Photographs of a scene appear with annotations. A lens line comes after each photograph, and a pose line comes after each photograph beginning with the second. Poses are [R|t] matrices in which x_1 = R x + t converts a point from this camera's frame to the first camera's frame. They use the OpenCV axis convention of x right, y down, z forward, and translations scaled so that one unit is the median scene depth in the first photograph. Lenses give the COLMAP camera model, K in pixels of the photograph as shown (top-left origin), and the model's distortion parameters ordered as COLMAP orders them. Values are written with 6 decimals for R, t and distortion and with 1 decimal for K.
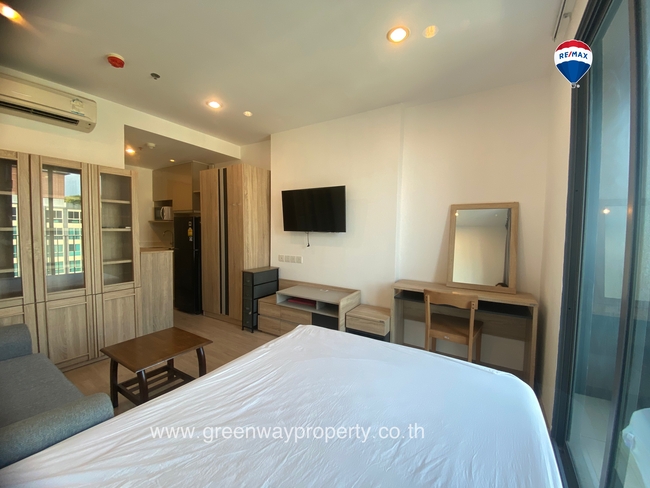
lens RADIAL K [[261.7, 0, 323.4], [0, 261.7, 243.1], [0, 0, 1]] dist [0.032661, -0.028198]
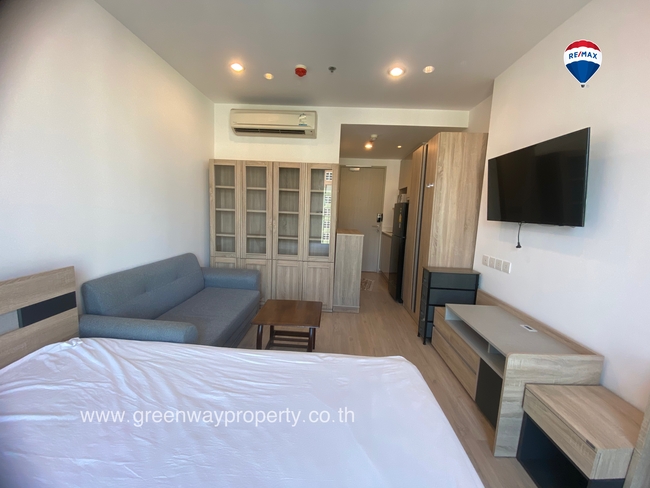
lens RADIAL K [[261.7, 0, 323.4], [0, 261.7, 243.1], [0, 0, 1]] dist [0.032661, -0.028198]
pose [[0.490587, 0.112616, -0.864084, 0.244277], [-0.076695, 0.993346, 0.085918, -0.015250], [0.868010, 0.024121, 0.495960, 0.317363]]
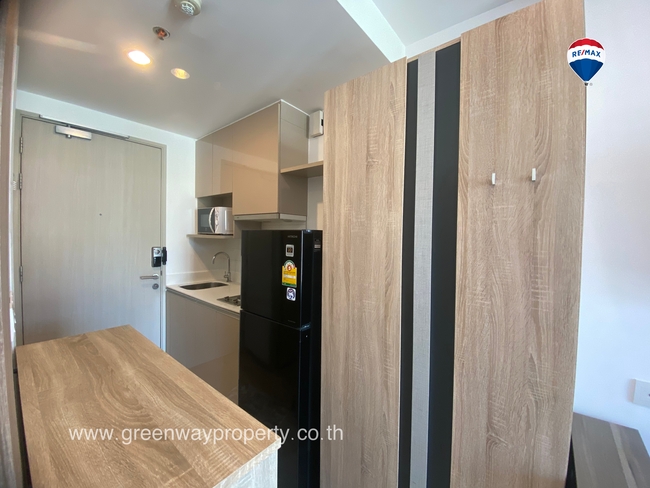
lens RADIAL K [[261.7, 0, 323.4], [0, 261.7, 243.1], [0, 0, 1]] dist [0.032661, -0.028198]
pose [[0.991086, 0.008674, -0.132938, -0.487259], [-0.012127, 0.999609, -0.025185, -0.087366], [0.132668, 0.026573, 0.990804, 0.777313]]
